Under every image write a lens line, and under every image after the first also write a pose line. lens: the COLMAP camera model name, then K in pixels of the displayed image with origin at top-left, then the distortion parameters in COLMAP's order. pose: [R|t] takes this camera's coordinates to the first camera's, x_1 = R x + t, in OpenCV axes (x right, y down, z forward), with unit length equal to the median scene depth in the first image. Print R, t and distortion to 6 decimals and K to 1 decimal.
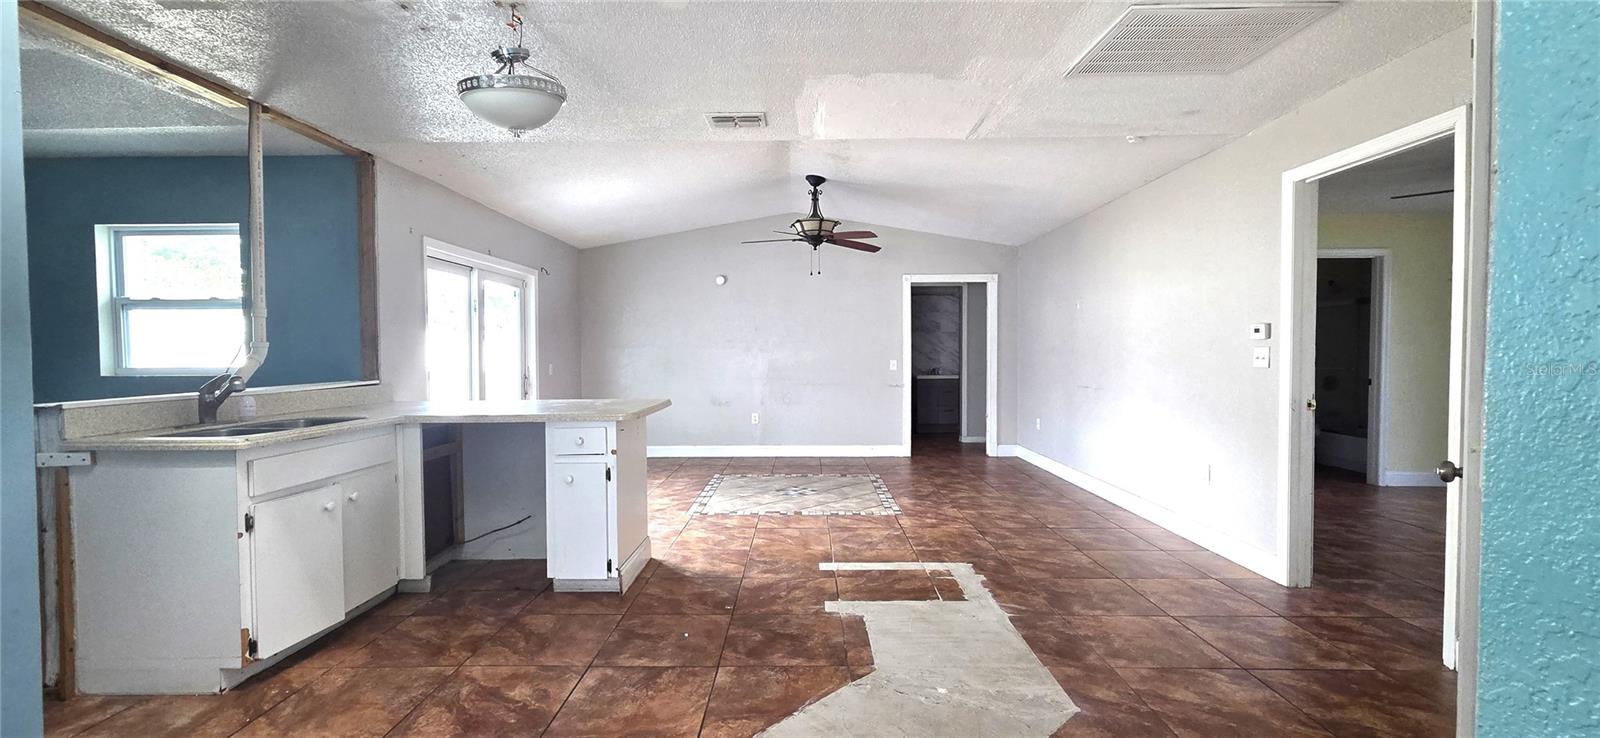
lens RADIAL K [[687.3, 0, 793.6], [0, 687.3, 371.1], [0, 0, 1]] dist [0.011055, 0.000090]
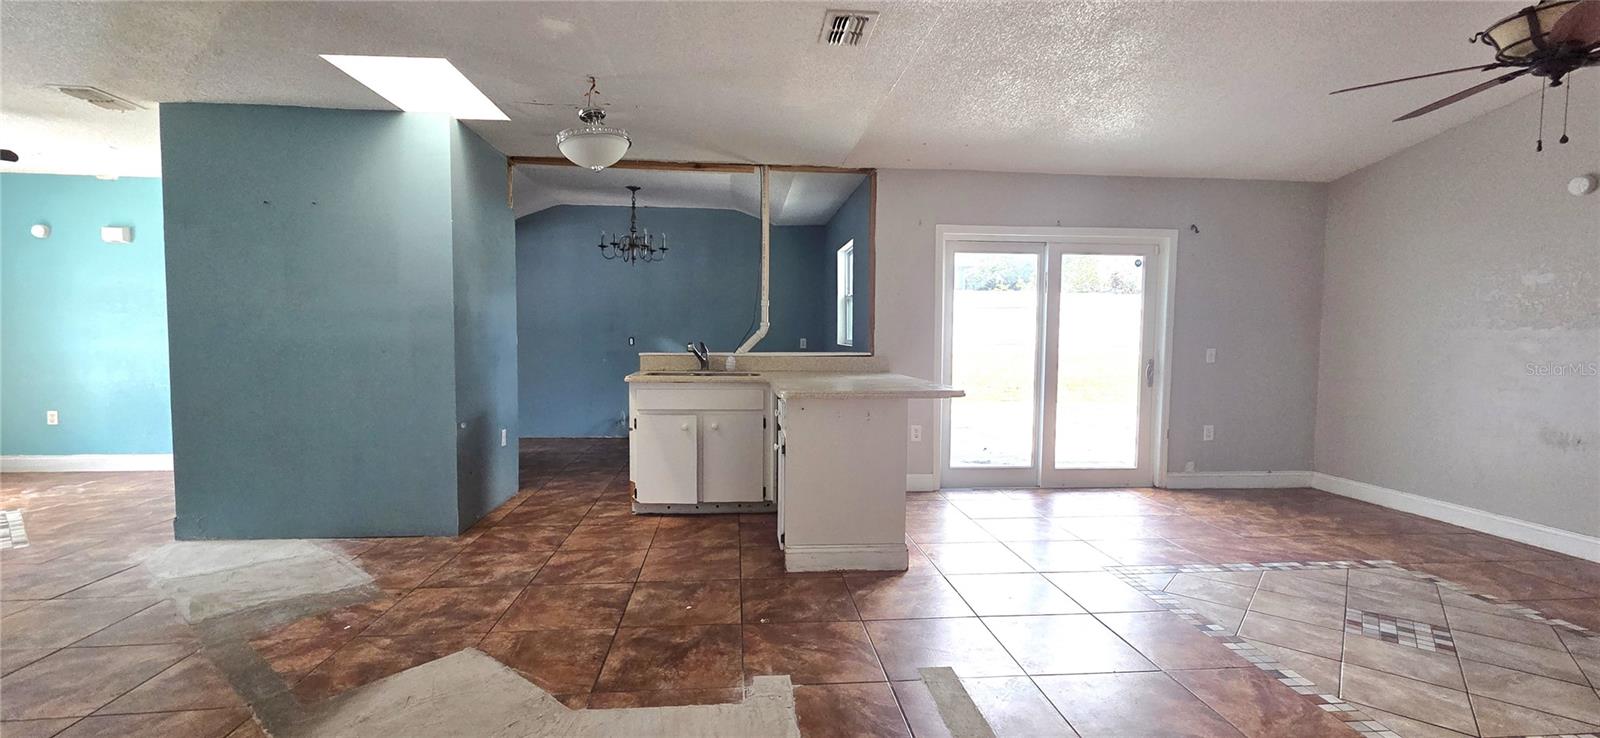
lens RADIAL K [[687.3, 0, 793.6], [0, 687.3, 371.1], [0, 0, 1]] dist [0.011055, 0.000090]
pose [[0.079865, 0.061713, -0.994893, 0.850082], [-0.036998, 0.997577, 0.058910, -0.030823], [0.996119, 0.032104, 0.081955, 1.064153]]
